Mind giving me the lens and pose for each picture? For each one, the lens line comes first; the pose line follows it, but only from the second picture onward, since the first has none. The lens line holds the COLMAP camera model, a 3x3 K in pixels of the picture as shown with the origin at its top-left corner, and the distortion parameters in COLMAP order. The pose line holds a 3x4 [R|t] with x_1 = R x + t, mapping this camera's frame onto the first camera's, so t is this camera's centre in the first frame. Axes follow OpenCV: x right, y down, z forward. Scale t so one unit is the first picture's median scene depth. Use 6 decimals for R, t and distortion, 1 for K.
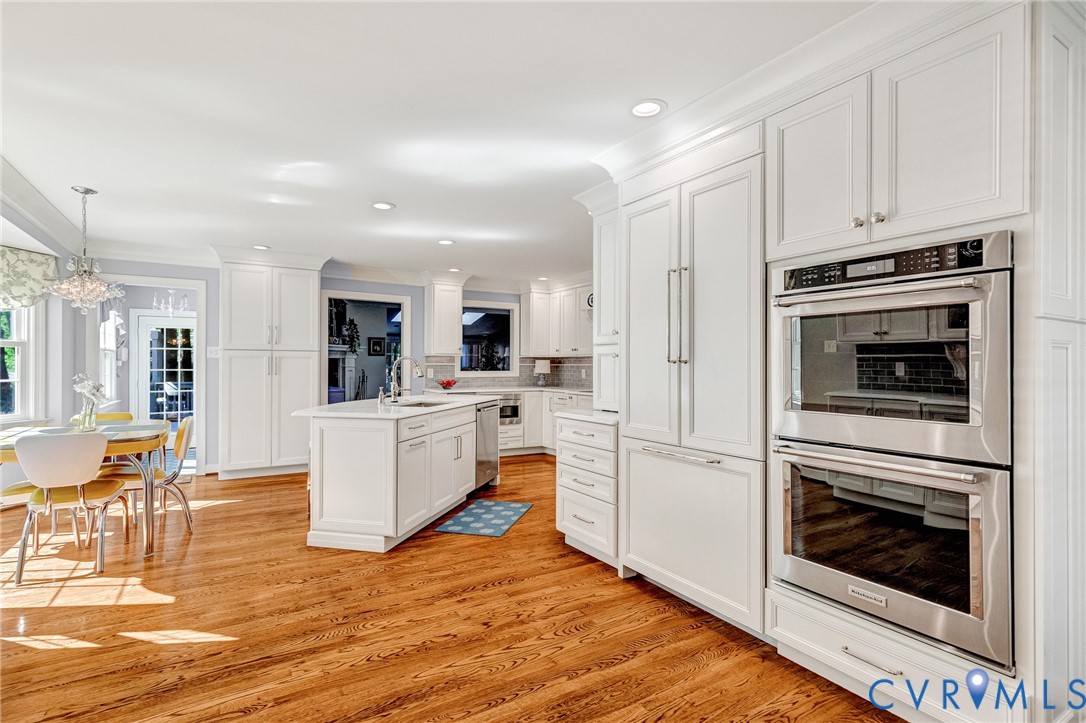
lens RADIAL K [[512.6, 0, 538.7], [0, 512.6, 358.5], [0, 0, 1]] dist [0.004754, -0.000411]
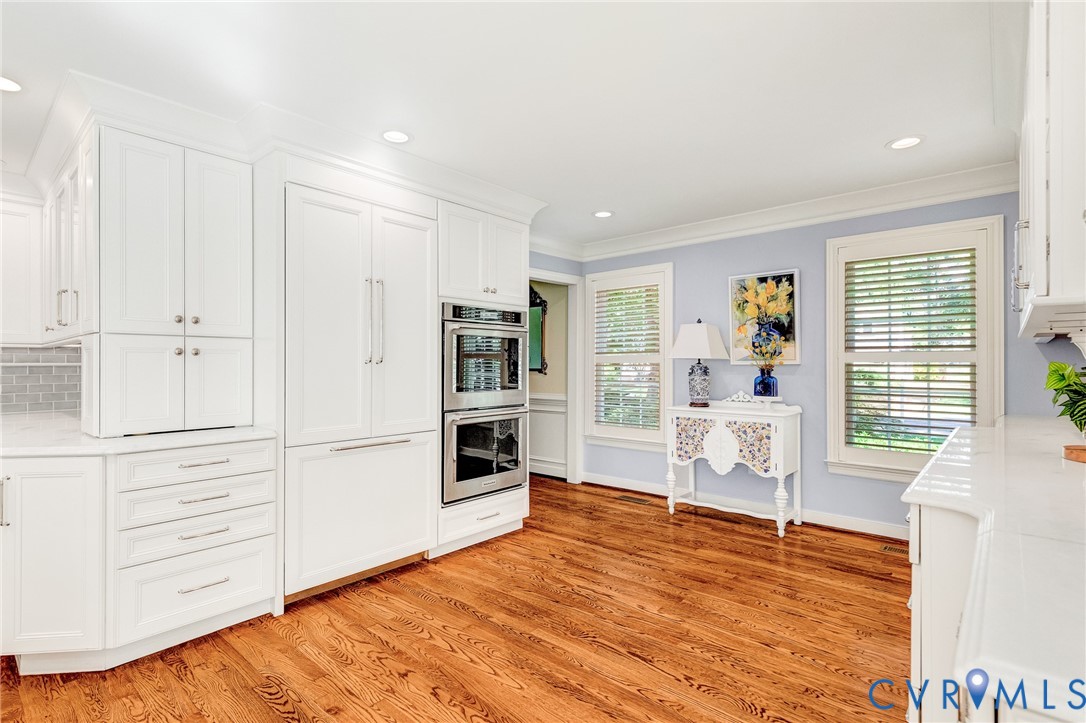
lens RADIAL K [[530.8, 0, 543.0], [0, 530.8, 361.5], [0, 0, 1]] dist [0.002386, 0.000031]
pose [[-0.291683, 0.003805, 0.956508, -1.016153], [-0.010057, 0.999925, -0.007044, 0.009847], [-0.956462, -0.011674, -0.291622, 1.057381]]
